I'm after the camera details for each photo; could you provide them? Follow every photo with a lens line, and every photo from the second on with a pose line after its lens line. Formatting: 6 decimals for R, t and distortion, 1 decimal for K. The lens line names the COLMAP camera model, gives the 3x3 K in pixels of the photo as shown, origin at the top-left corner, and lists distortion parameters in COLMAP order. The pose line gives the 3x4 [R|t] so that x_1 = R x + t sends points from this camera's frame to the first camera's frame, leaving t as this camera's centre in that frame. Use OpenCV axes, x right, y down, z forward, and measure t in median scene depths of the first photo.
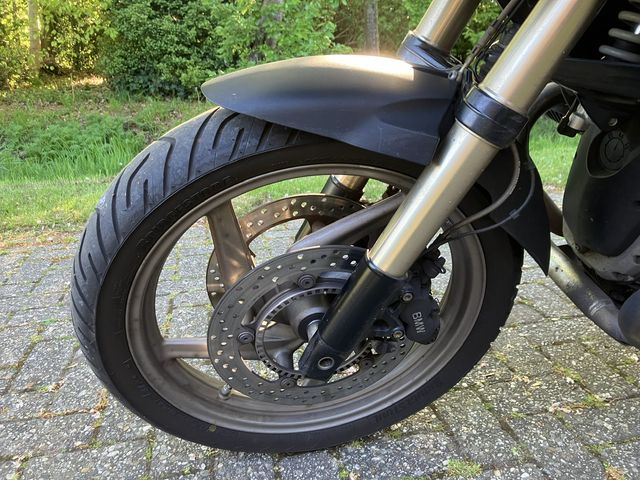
lens RADIAL K [[523.6, 0, 327.7], [0, 523.6, 239.4], [0, 0, 1]] dist [0.012310, -0.003927]
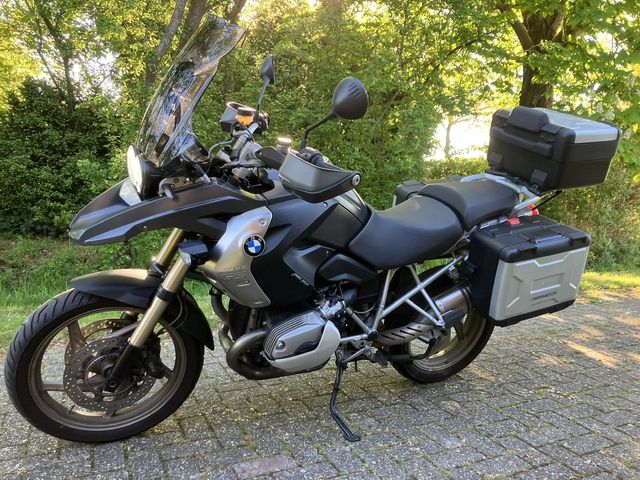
lens RADIAL K [[523.6, 0, 327.7], [0, 523.6, 239.4], [0, 0, 1]] dist [0.012310, -0.003927]
pose [[0.974811, 0.024035, 0.221735, 0.045433], [0.031315, 0.969579, -0.242768, 0.021378], [-0.220825, 0.243597, 0.944403, -0.191649]]
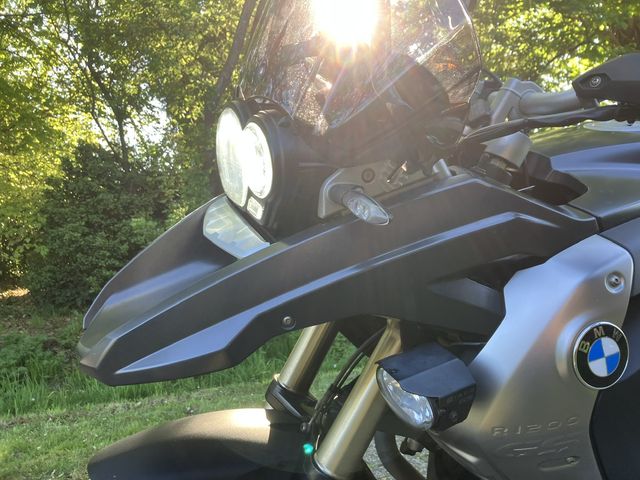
lens RADIAL K [[540.4, 0, 320.0], [0, 540.4, 240.0], [0, 0, 1]] dist [0.004988, 0.016723]
pose [[0.994219, -0.026699, 0.104001, 0.014502], [0.060970, 0.937671, -0.342134, -0.026789], [-0.088384, 0.346497, 0.933878, -0.032958]]
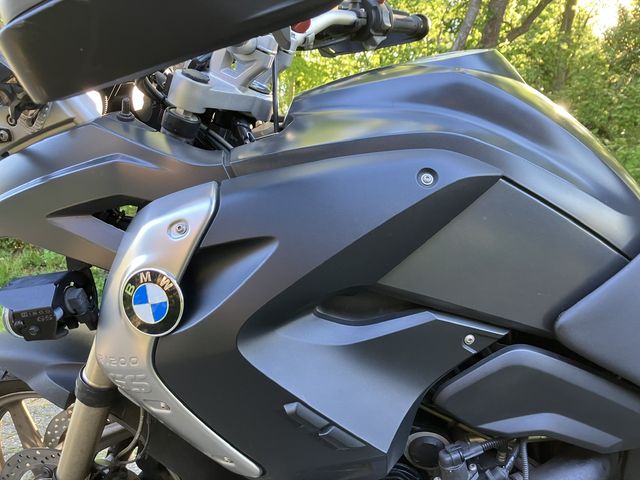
lens RADIAL K [[523.6, 0, 327.7], [0, 523.6, 239.4], [0, 0, 1]] dist [0.012310, -0.003927]
pose [[0.906312, 0.048407, -0.419828, 0.123870], [-0.180110, 0.942925, -0.280095, -0.027542], [0.382307, 0.329469, 0.863303, -0.014099]]
